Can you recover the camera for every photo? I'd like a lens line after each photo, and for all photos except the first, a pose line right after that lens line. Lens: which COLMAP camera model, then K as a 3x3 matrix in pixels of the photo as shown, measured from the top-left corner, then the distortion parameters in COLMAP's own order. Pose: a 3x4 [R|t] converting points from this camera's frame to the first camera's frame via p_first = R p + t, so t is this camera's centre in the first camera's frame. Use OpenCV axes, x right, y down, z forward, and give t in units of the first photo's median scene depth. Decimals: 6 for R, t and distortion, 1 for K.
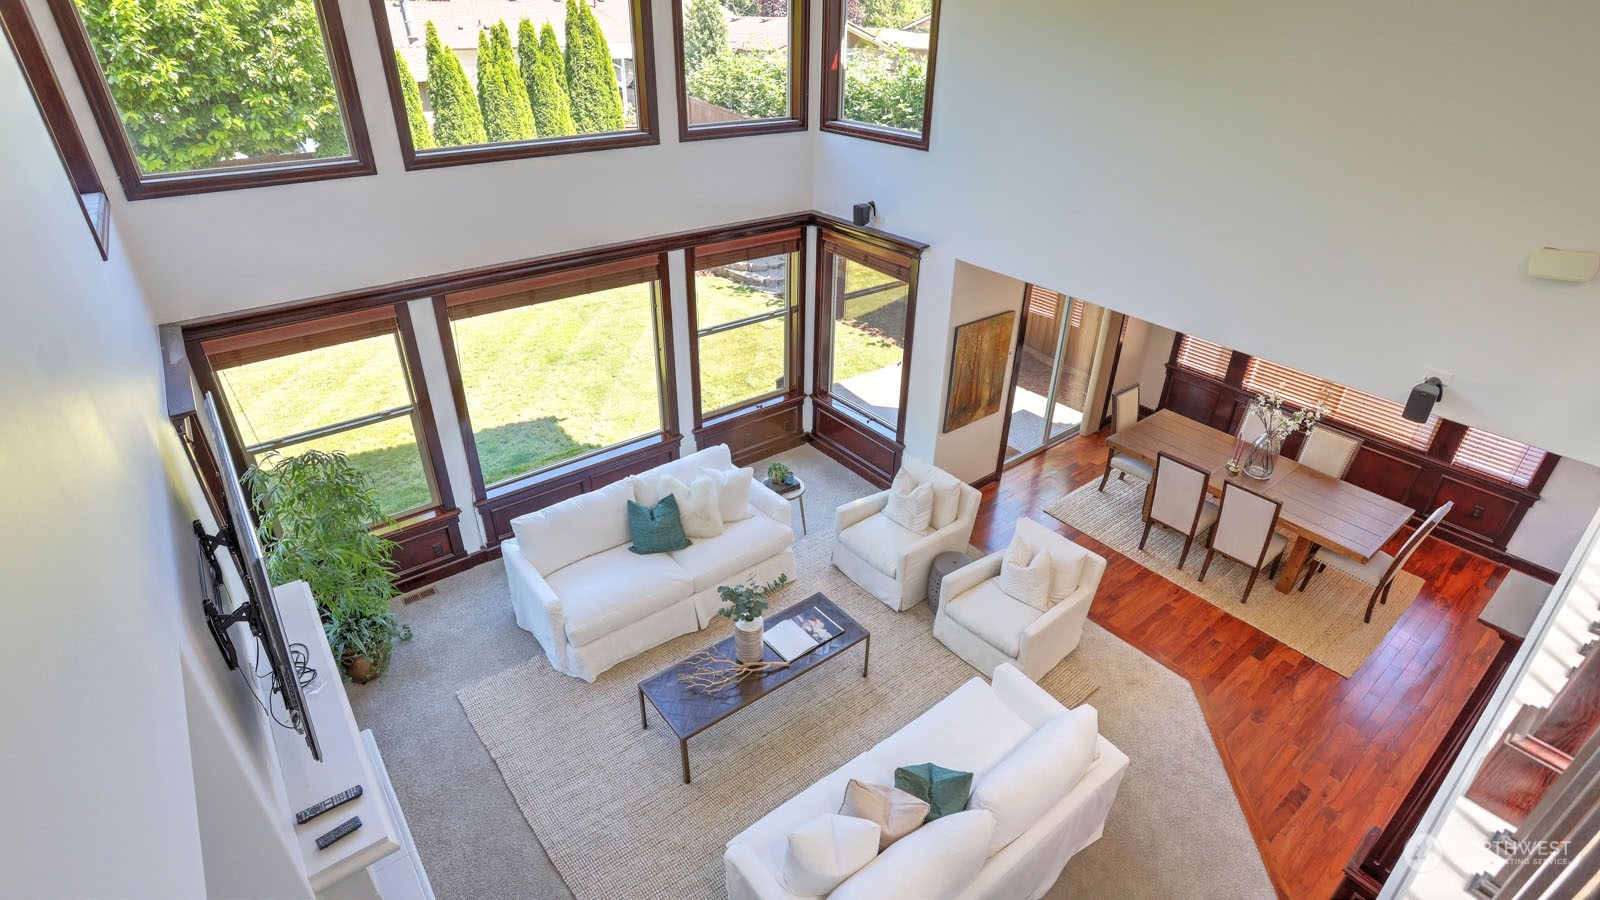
lens RADIAL K [[780.0, 0, 808.0], [0, 780.0, 445.3], [0, 0, 1]] dist [-0.071434, 0.030644]
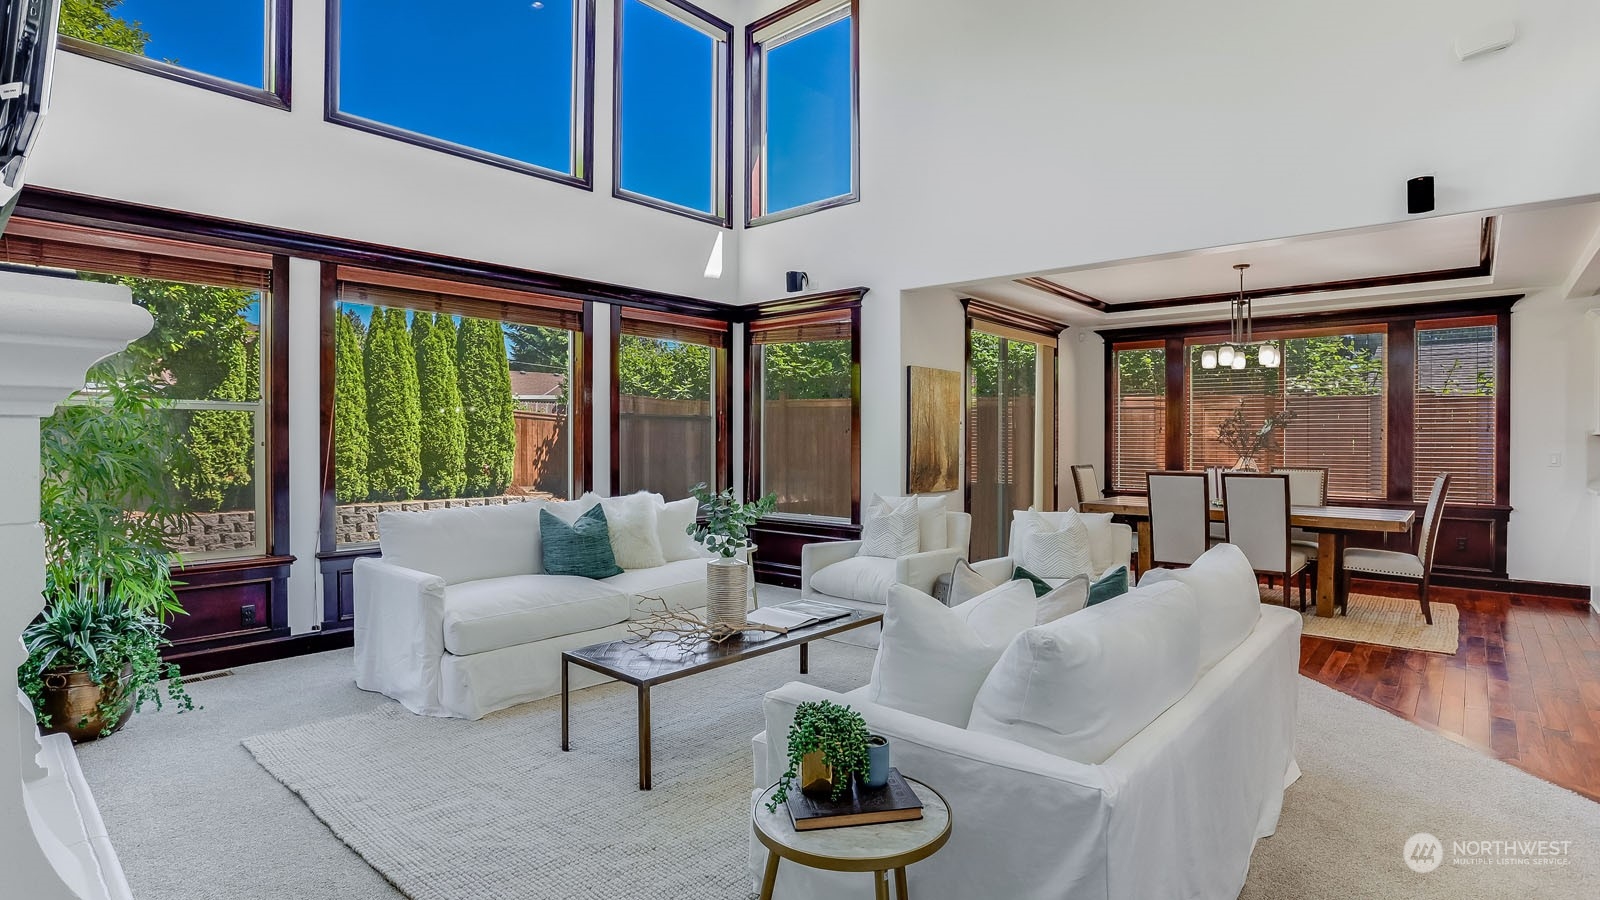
lens RADIAL K [[780.0, 0, 808.0], [0, 780.0, 445.3], [0, 0, 1]] dist [-0.071434, 0.030644]
pose [[0.983693, -0.018505, 0.178903, -0.097657], [0.102252, 0.875846, -0.471634, 0.361359], [-0.147964, 0.482236, 0.863455, 0.247845]]
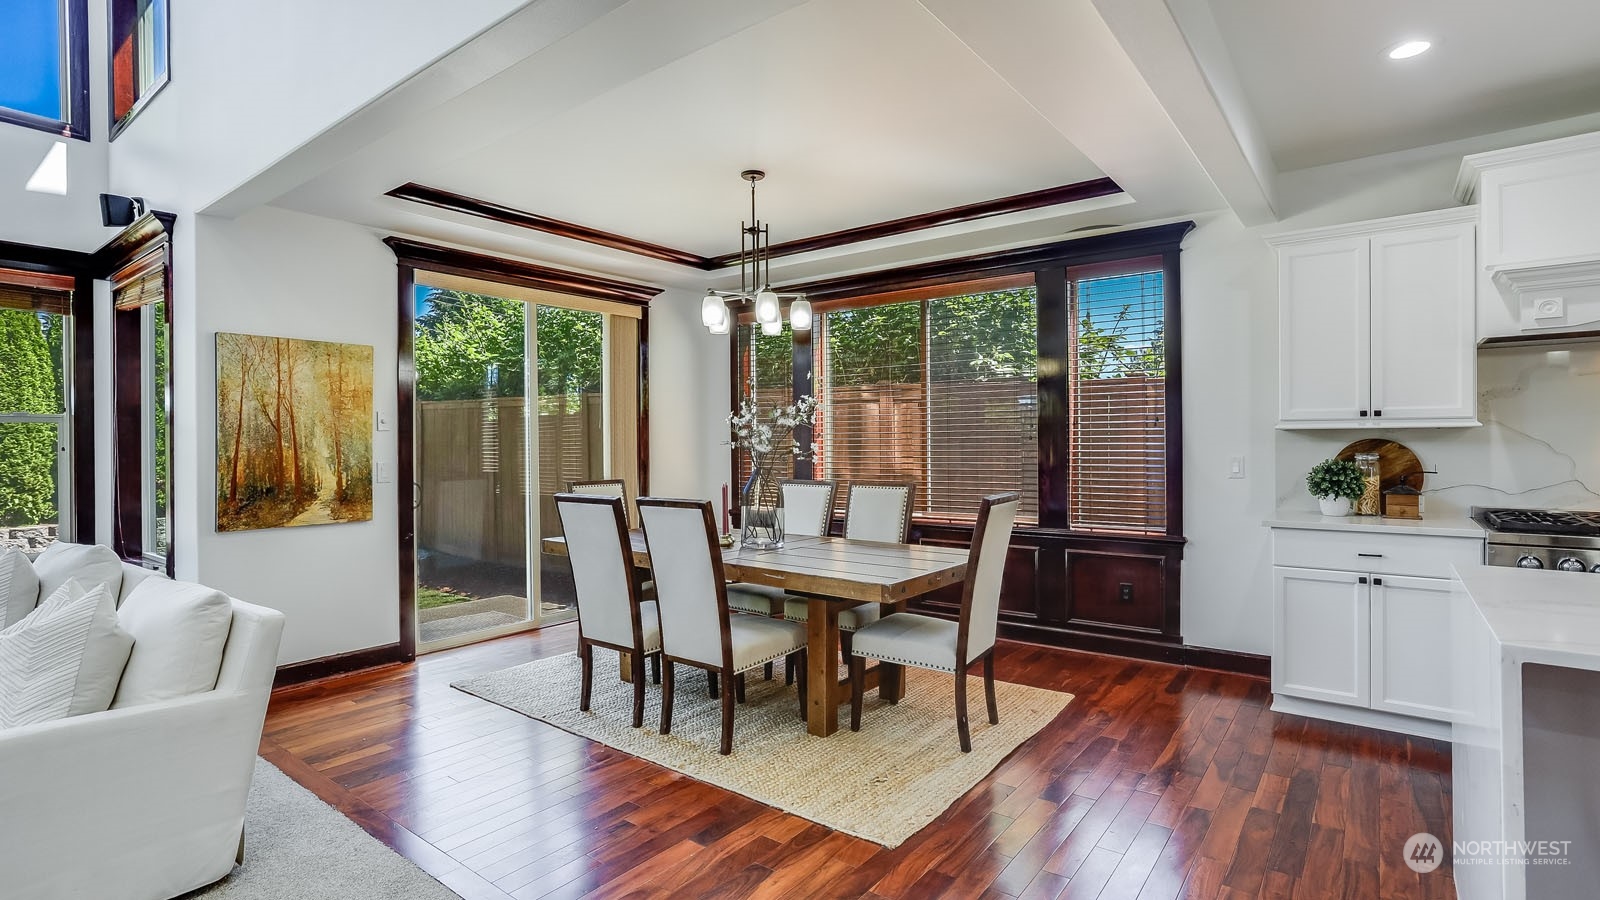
lens RADIAL K [[780.0, 0, 808.0], [0, 780.0, 445.3], [0, 0, 1]] dist [-0.071434, 0.030644]
pose [[0.967760, -0.027093, 0.250411, 0.482625], [0.145134, 0.872538, -0.466491, 0.261598], [-0.205855, 0.487795, 0.848340, 0.447881]]
